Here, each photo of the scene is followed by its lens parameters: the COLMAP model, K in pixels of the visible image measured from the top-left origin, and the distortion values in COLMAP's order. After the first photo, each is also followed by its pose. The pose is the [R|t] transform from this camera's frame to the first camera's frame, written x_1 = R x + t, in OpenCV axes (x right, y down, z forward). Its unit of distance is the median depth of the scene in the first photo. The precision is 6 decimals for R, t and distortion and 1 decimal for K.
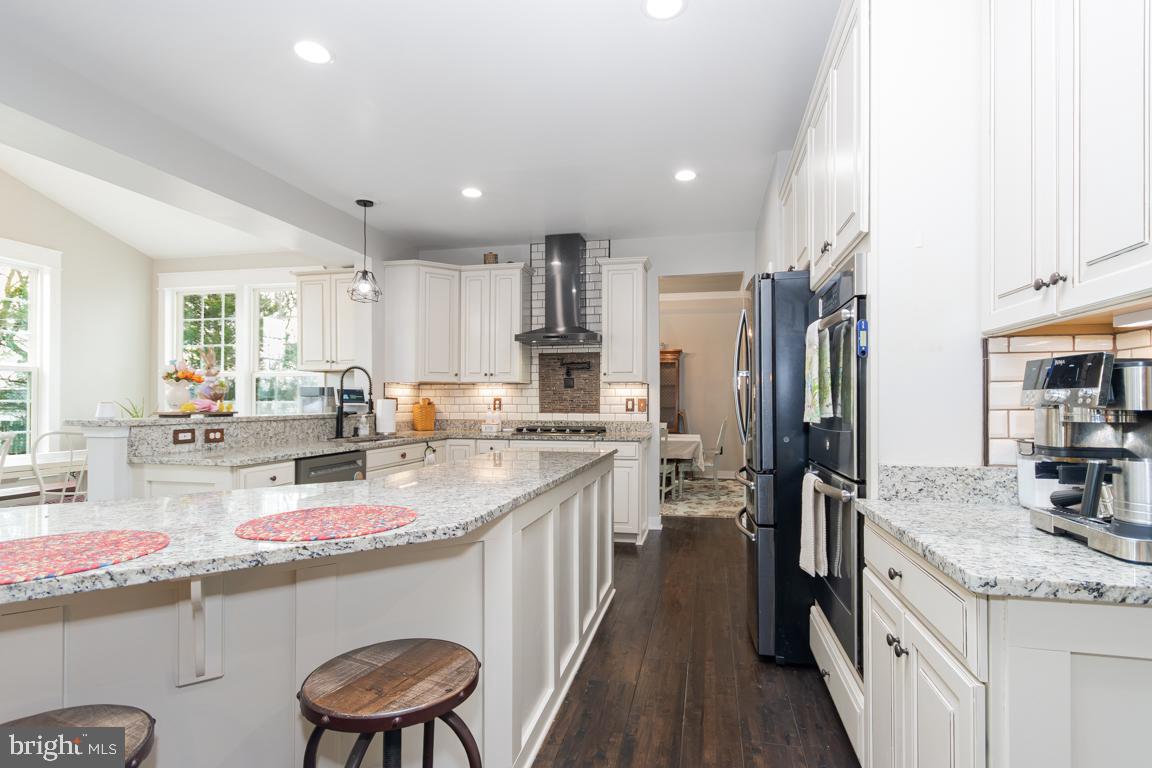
lens RADIAL K [[546.3, 0, 580.6], [0, 546.3, 392.0], [0, 0, 1]] dist [-0.004401, 0.000438]
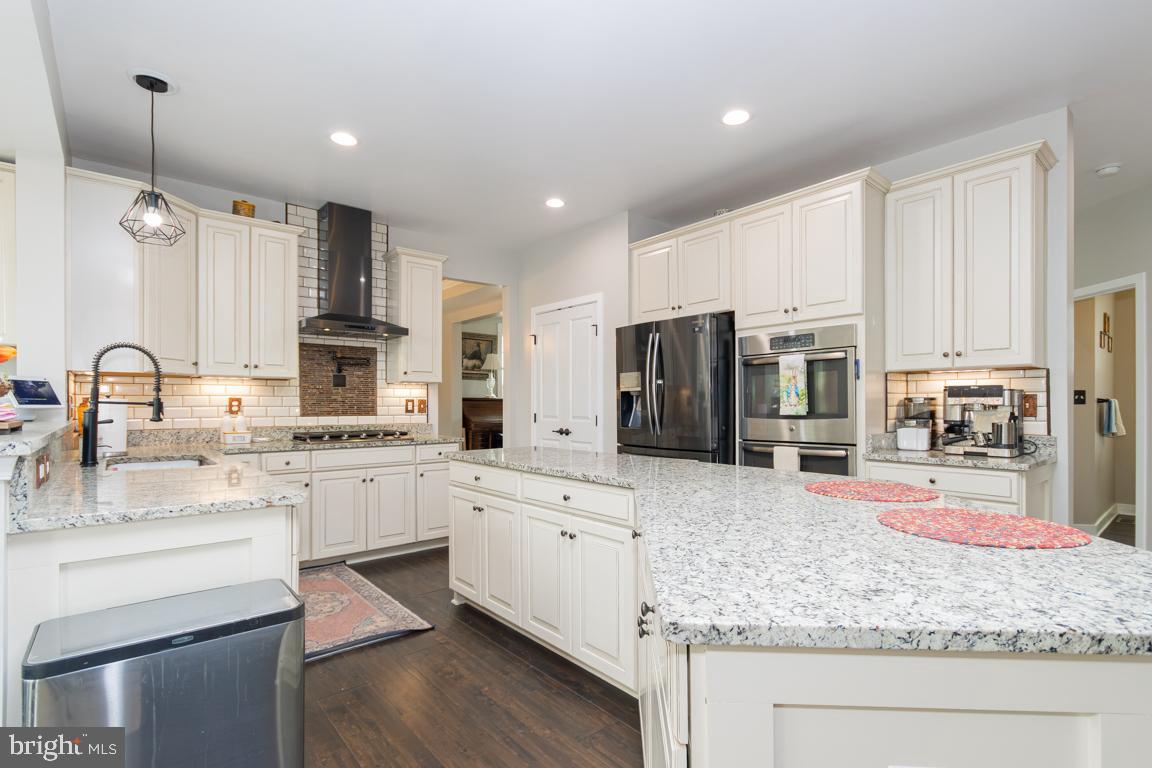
lens RADIAL K [[546.3, 0, 577.4], [0, 546.3, 396.3], [0, 0, 1]] dist [-0.004401, 0.000438]
pose [[0.607123, 0.009943, 0.794546, -0.480264], [-0.014652, 0.999892, -0.001317, 0.003497], [-0.794473, -0.010842, 0.607203, 0.192458]]
